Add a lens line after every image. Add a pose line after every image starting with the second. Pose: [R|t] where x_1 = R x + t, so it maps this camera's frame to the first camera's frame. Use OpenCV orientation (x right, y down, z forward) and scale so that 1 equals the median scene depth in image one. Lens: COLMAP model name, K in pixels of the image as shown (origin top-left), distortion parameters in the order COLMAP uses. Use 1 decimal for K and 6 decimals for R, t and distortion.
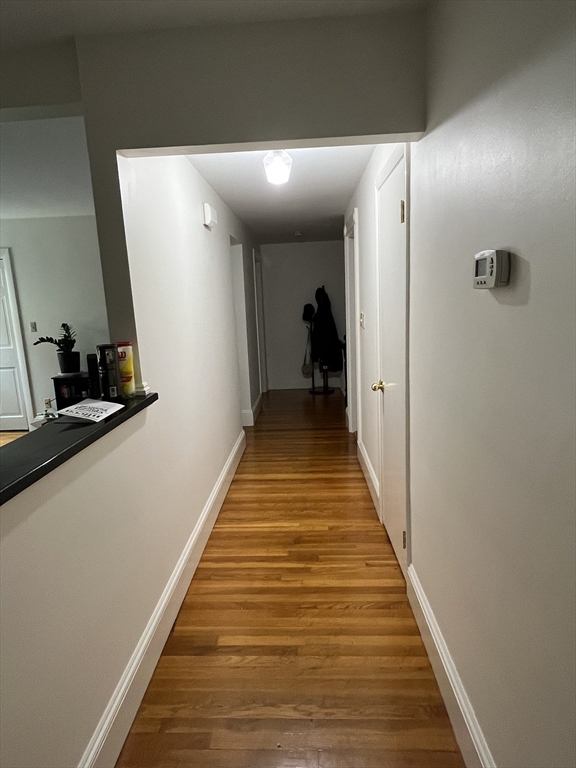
lens RADIAL K [[457.1, 0, 288.0], [0, 457.1, 384.0], [0, 0, 1]] dist [0.000620, 0.000355]
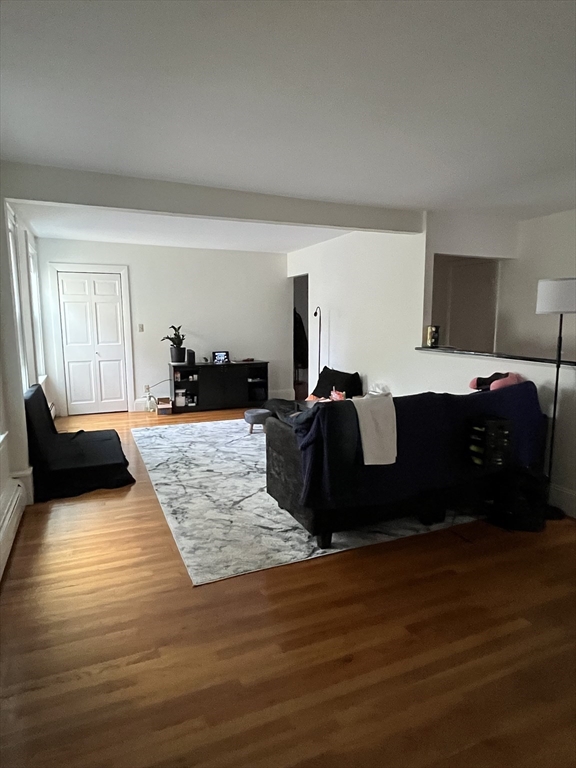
lens RADIAL K [[457.1, 0, 288.0], [0, 457.1, 384.0], [0, 0, 1]] dist [0.000620, 0.000355]
pose [[0.901708, -0.024171, 0.431669, -1.292689], [0.047096, 0.997986, -0.042498, 0.182637], [-0.429772, 0.058651, 0.901031, -0.548352]]
